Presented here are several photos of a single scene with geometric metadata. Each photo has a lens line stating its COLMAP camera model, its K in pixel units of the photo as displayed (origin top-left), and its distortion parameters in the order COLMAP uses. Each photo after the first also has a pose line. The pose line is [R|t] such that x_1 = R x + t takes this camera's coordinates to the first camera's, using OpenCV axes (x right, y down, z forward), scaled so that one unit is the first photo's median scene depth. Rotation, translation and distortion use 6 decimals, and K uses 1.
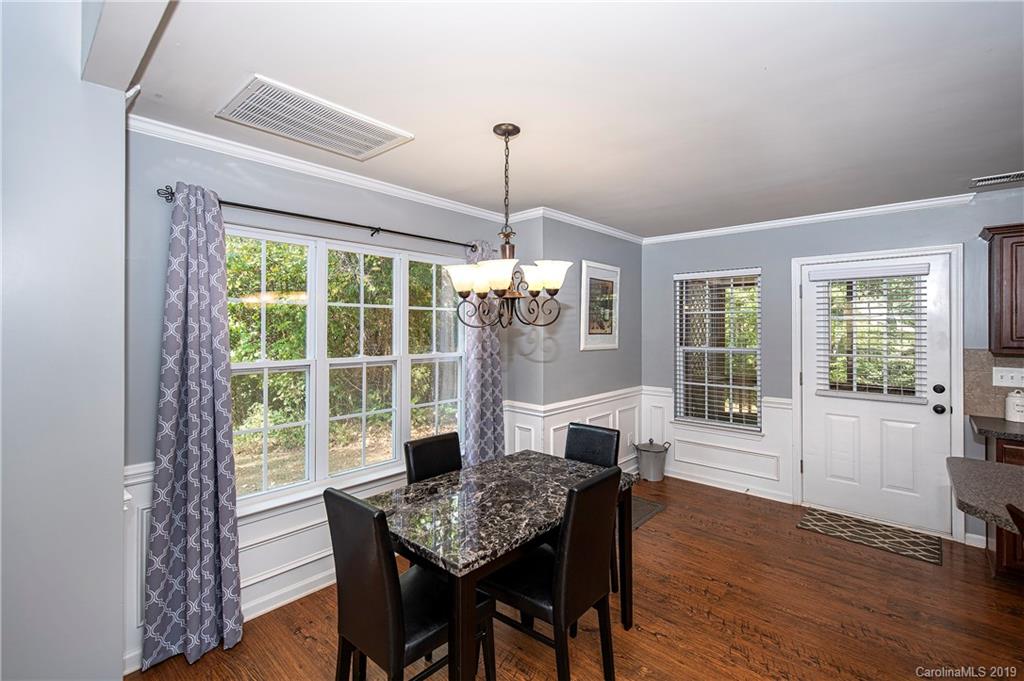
lens RADIAL K [[447.1, 0, 516.3], [0, 447.1, 330.8], [0, 0, 1]] dist [-0.003809, -0.000184]
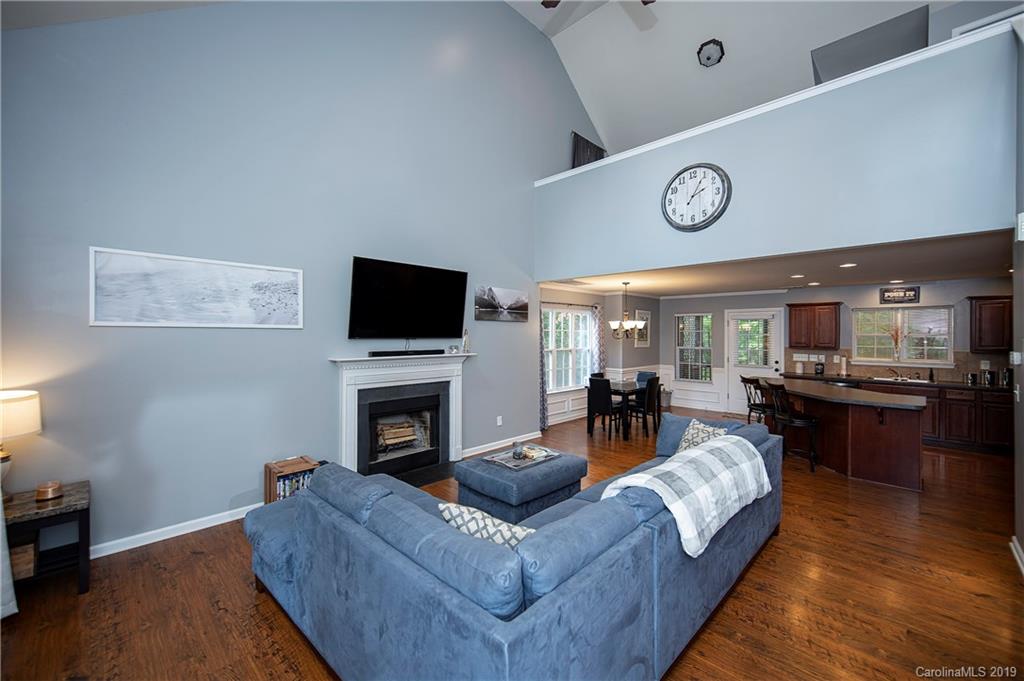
lens RADIAL K [[416.5, 0, 513.2], [0, 416.5, 334.8], [0, 0, 1]] dist [-0.003885, -0.000450]
pose [[0.999866, 0.007632, -0.014497, -0.564539], [-0.007718, 0.999953, -0.005918, -0.006045], [0.014451, 0.006029, 0.999877, -1.448582]]
